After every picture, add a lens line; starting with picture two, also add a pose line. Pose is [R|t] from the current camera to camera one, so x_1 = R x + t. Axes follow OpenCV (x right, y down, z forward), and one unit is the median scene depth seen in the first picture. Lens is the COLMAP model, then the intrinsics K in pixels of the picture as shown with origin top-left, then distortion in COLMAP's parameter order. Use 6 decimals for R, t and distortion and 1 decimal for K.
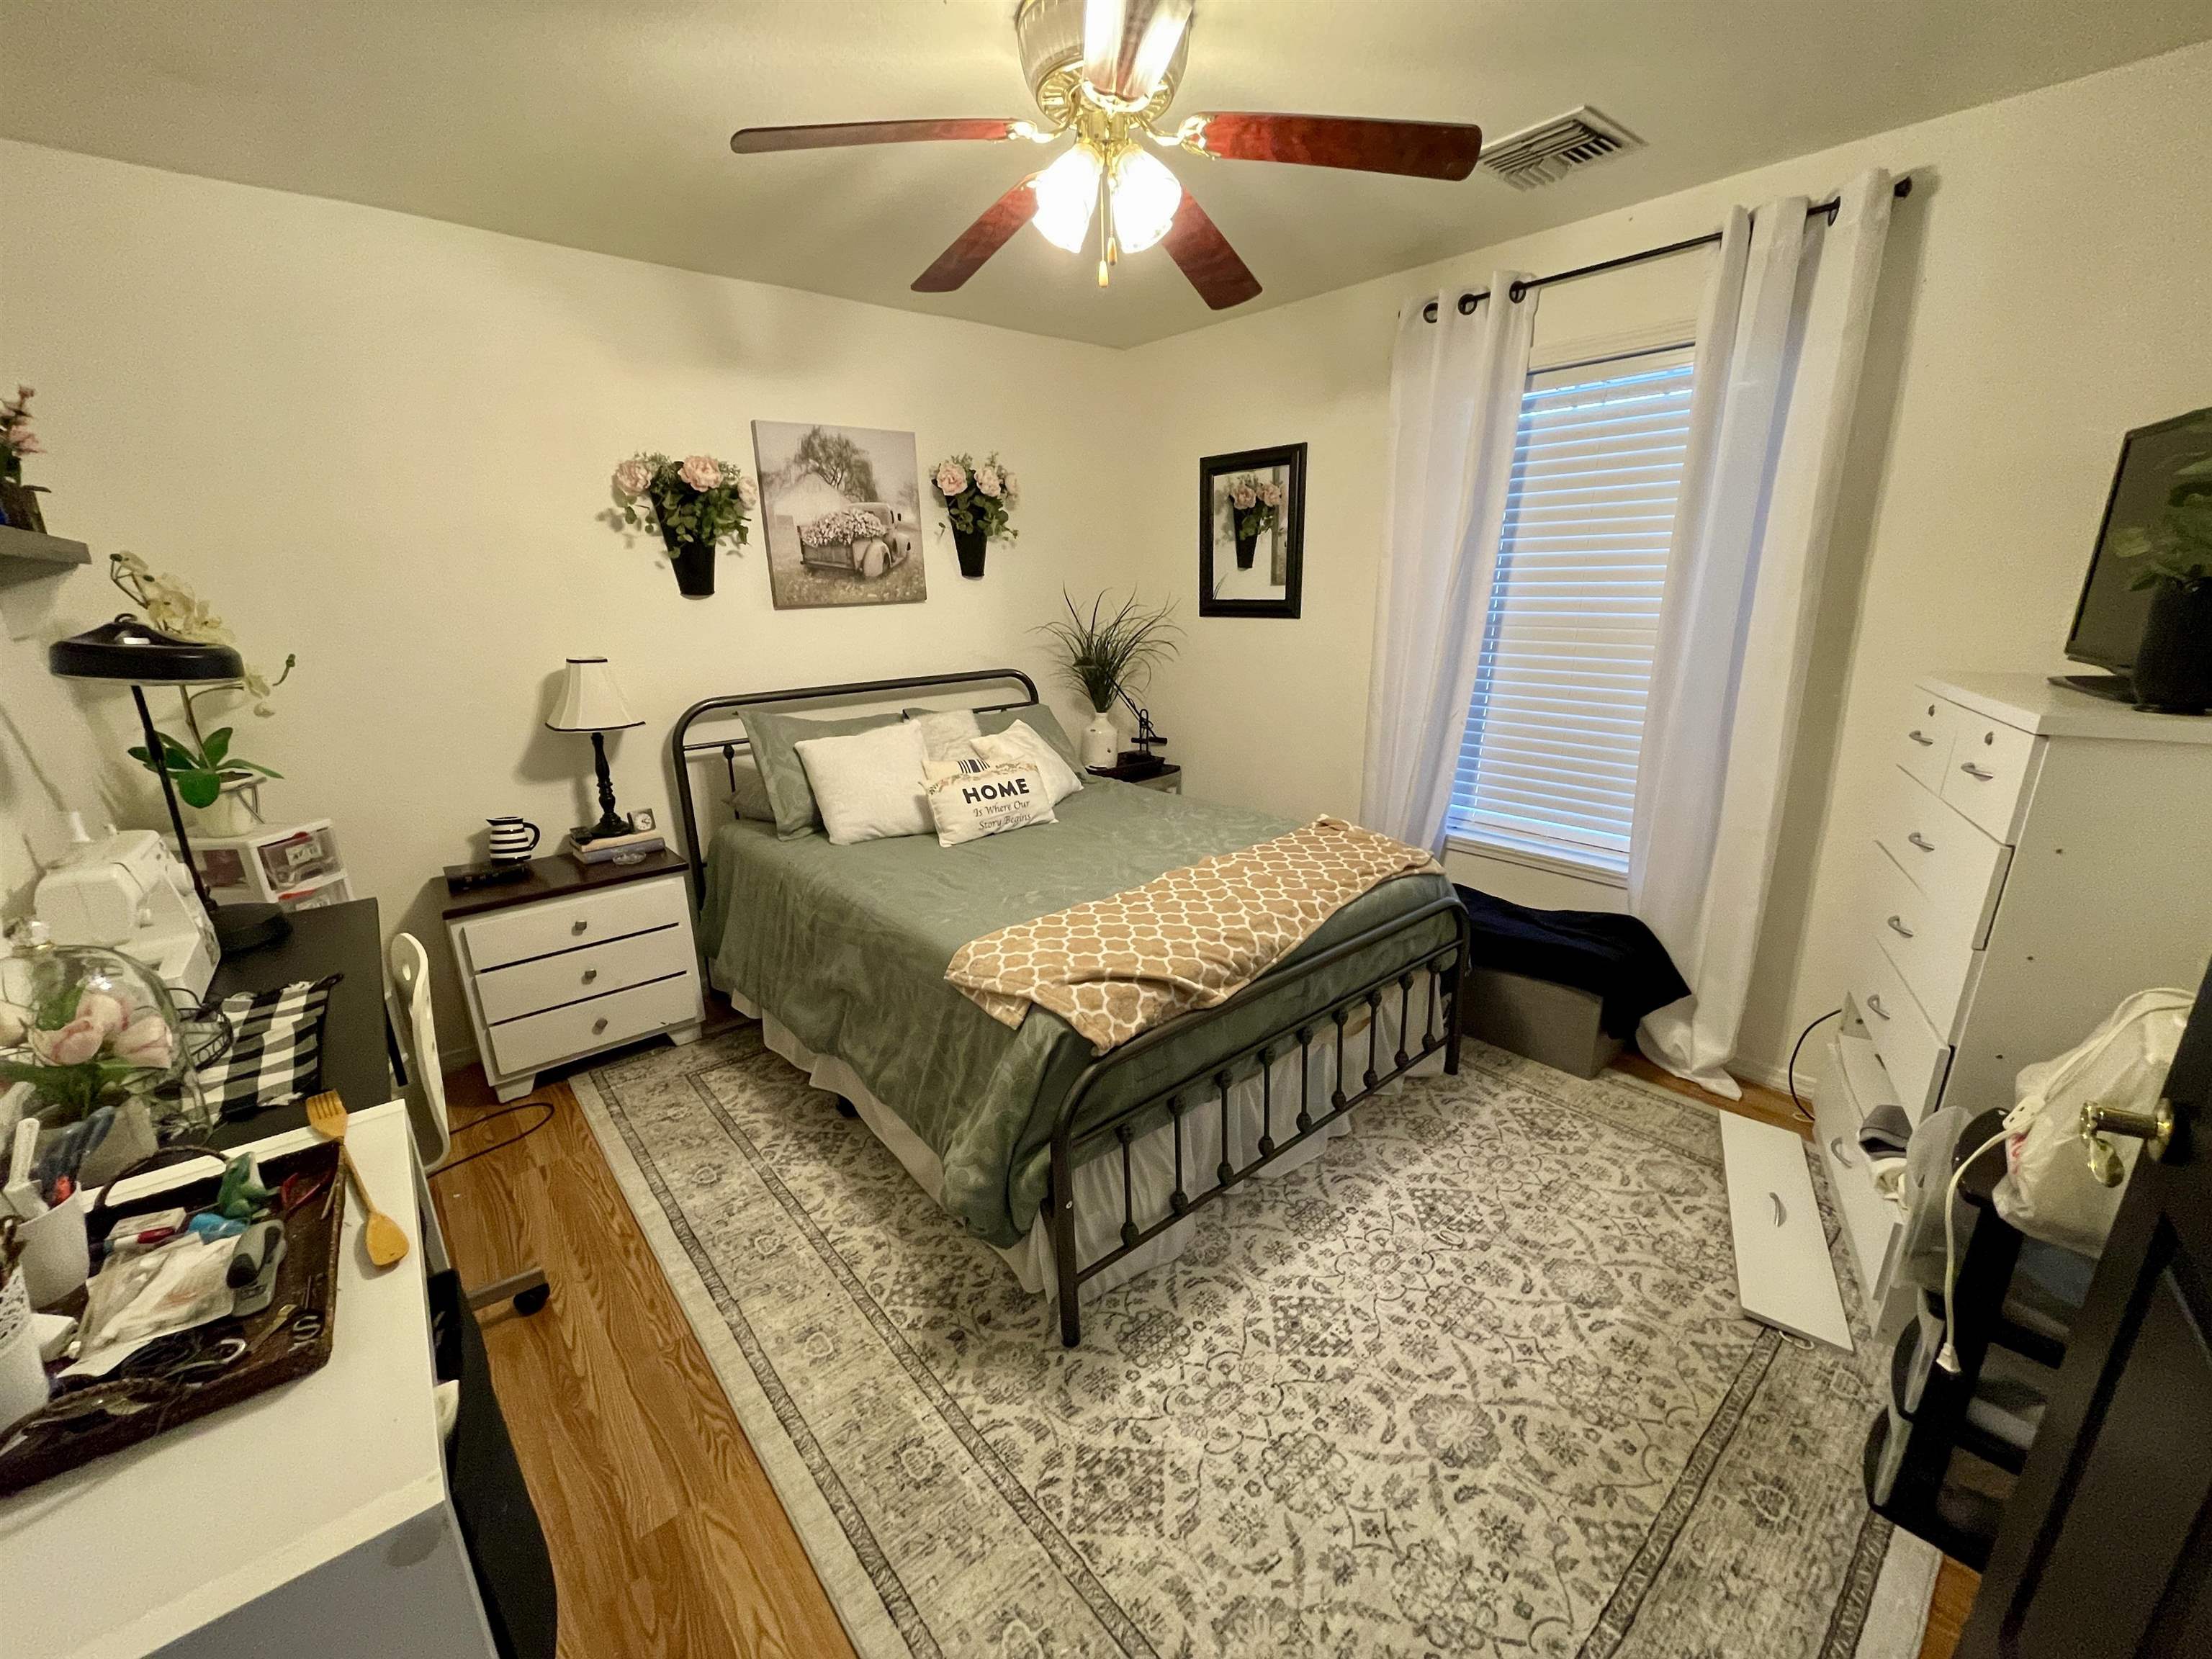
lens RADIAL K [[886.4, 0, 1100.3], [0, 886.4, 840.2], [0, 0, 1]] dist [-0.000797, -0.000080]
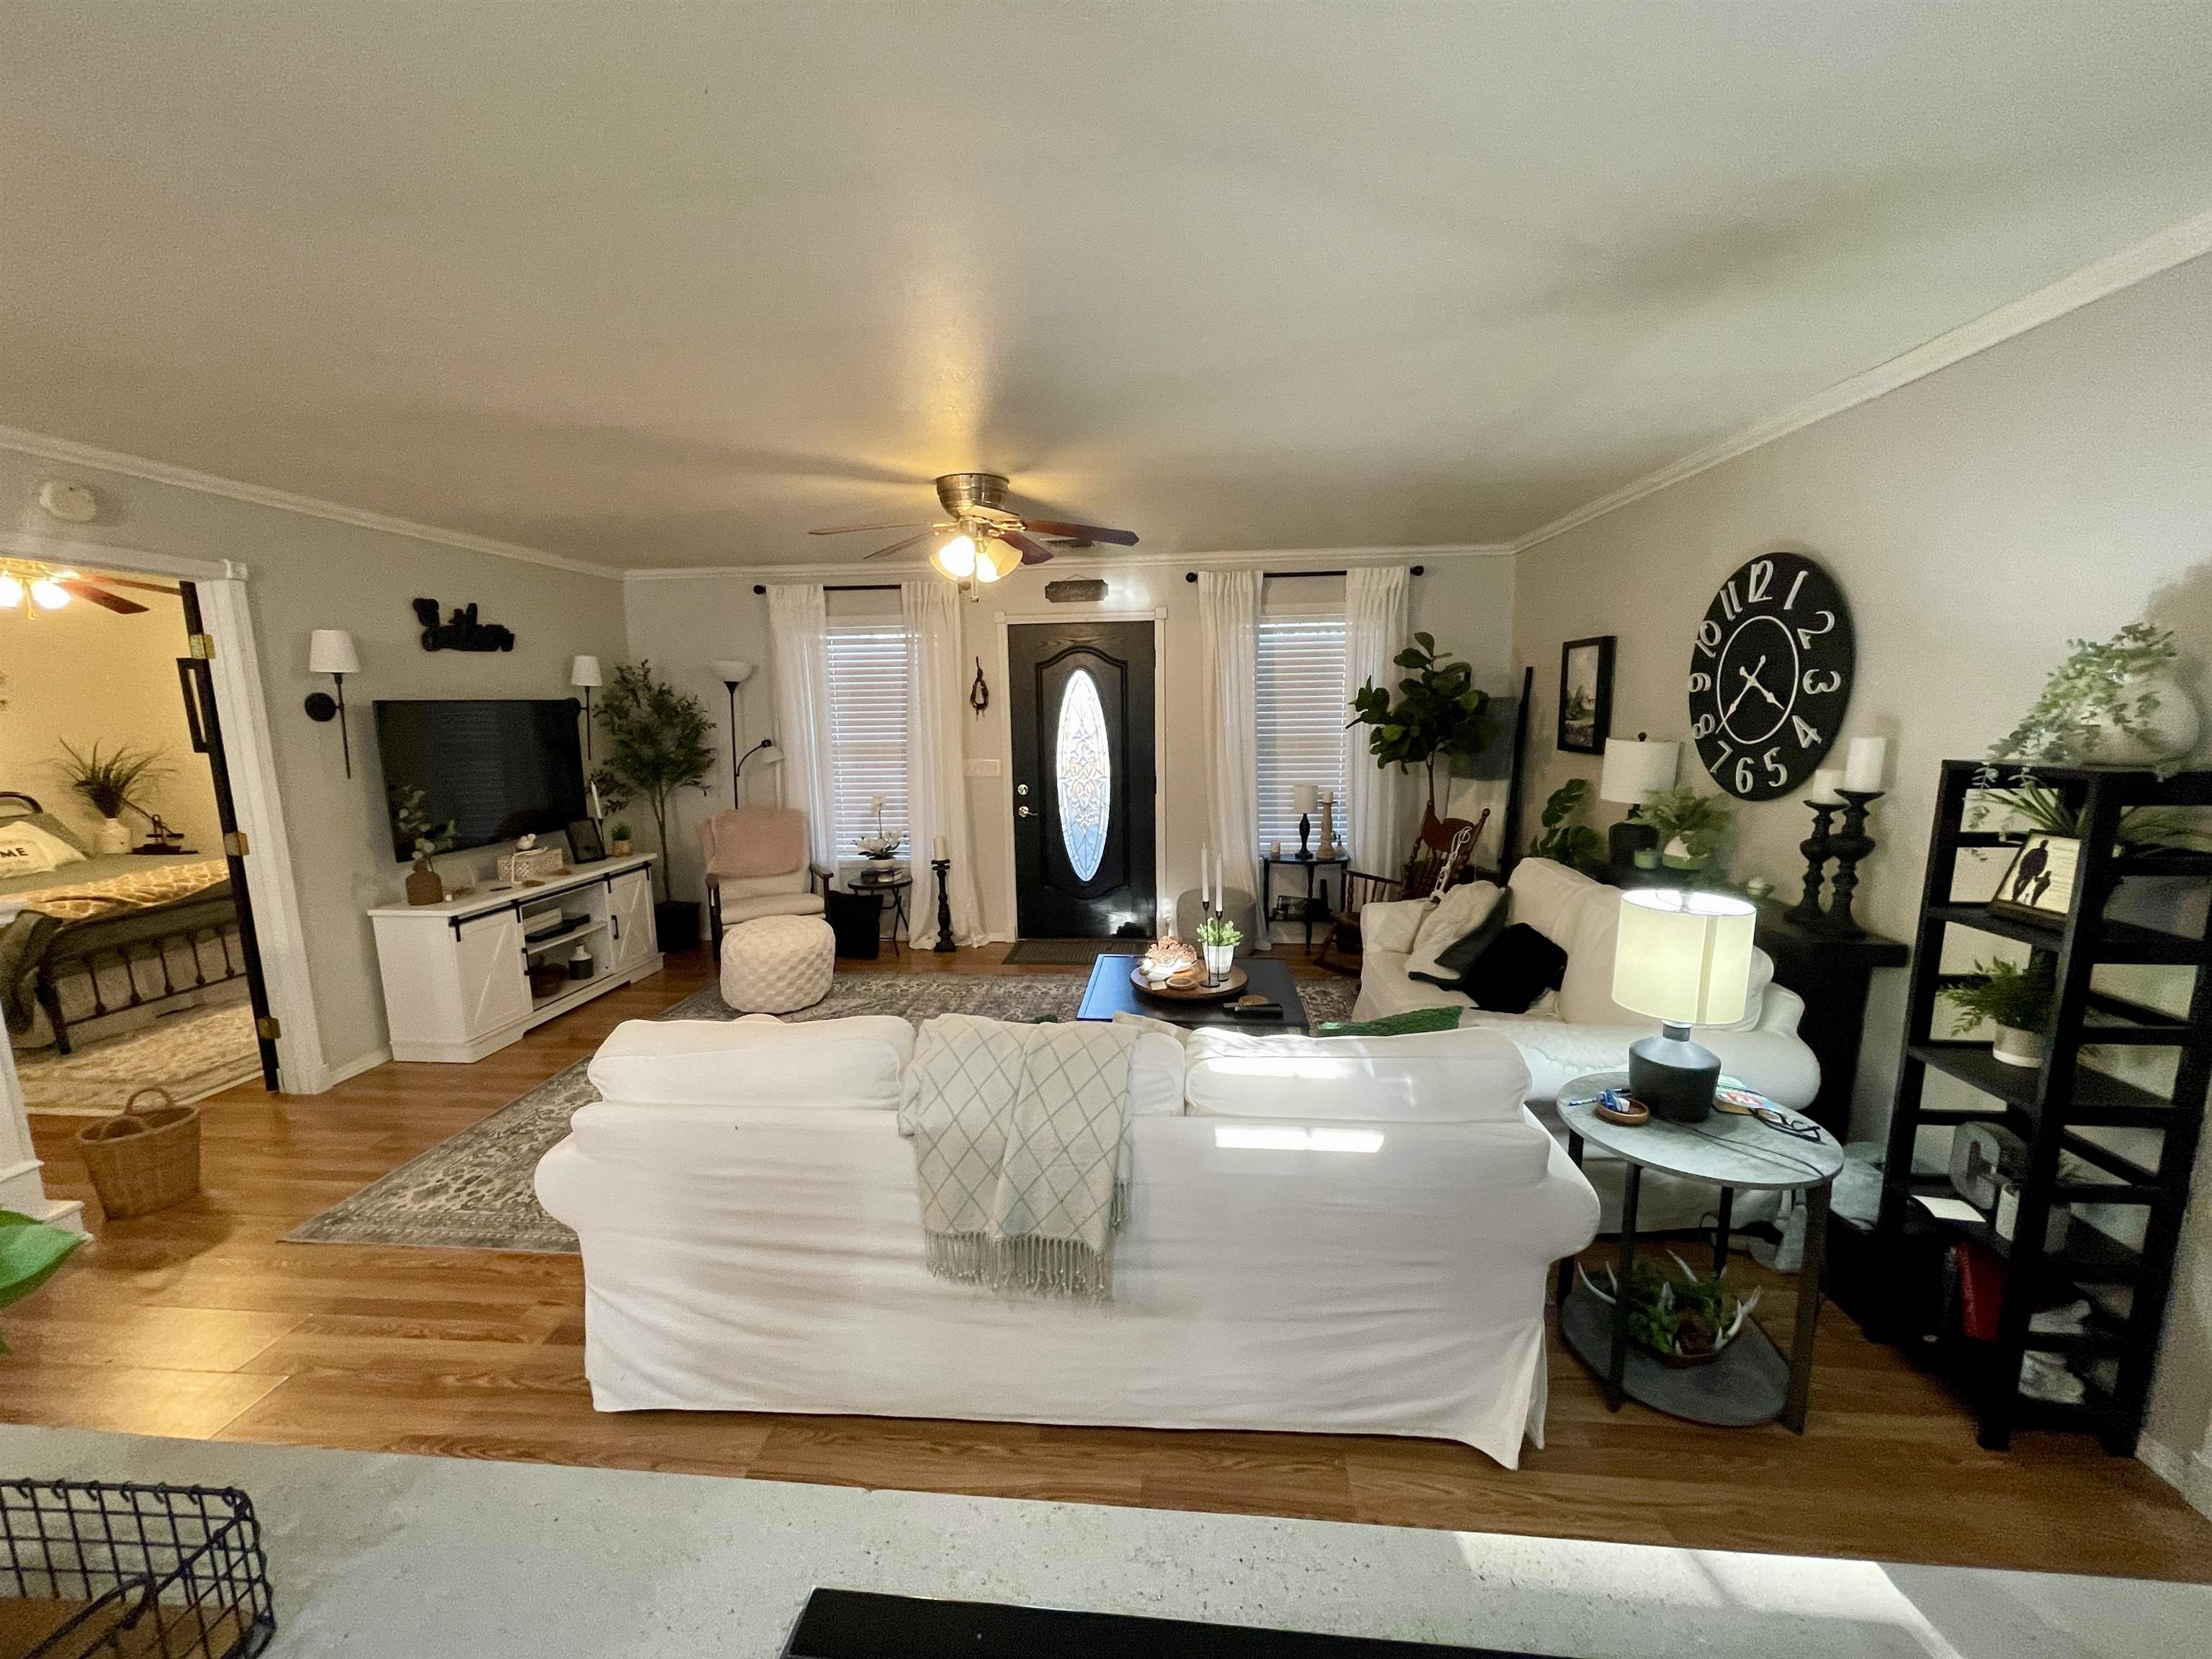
lens RADIAL K [[886.4, 0, 1100.3], [0, 886.4, 840.2], [0, 0, 1]] dist [-0.000797, -0.000080]
pose [[0.717239, -0.097010, 0.690041, 0.307760], [0.195177, 0.978592, -0.065293, 0.585823], [-0.668935, 0.181511, 0.720819, -2.177978]]
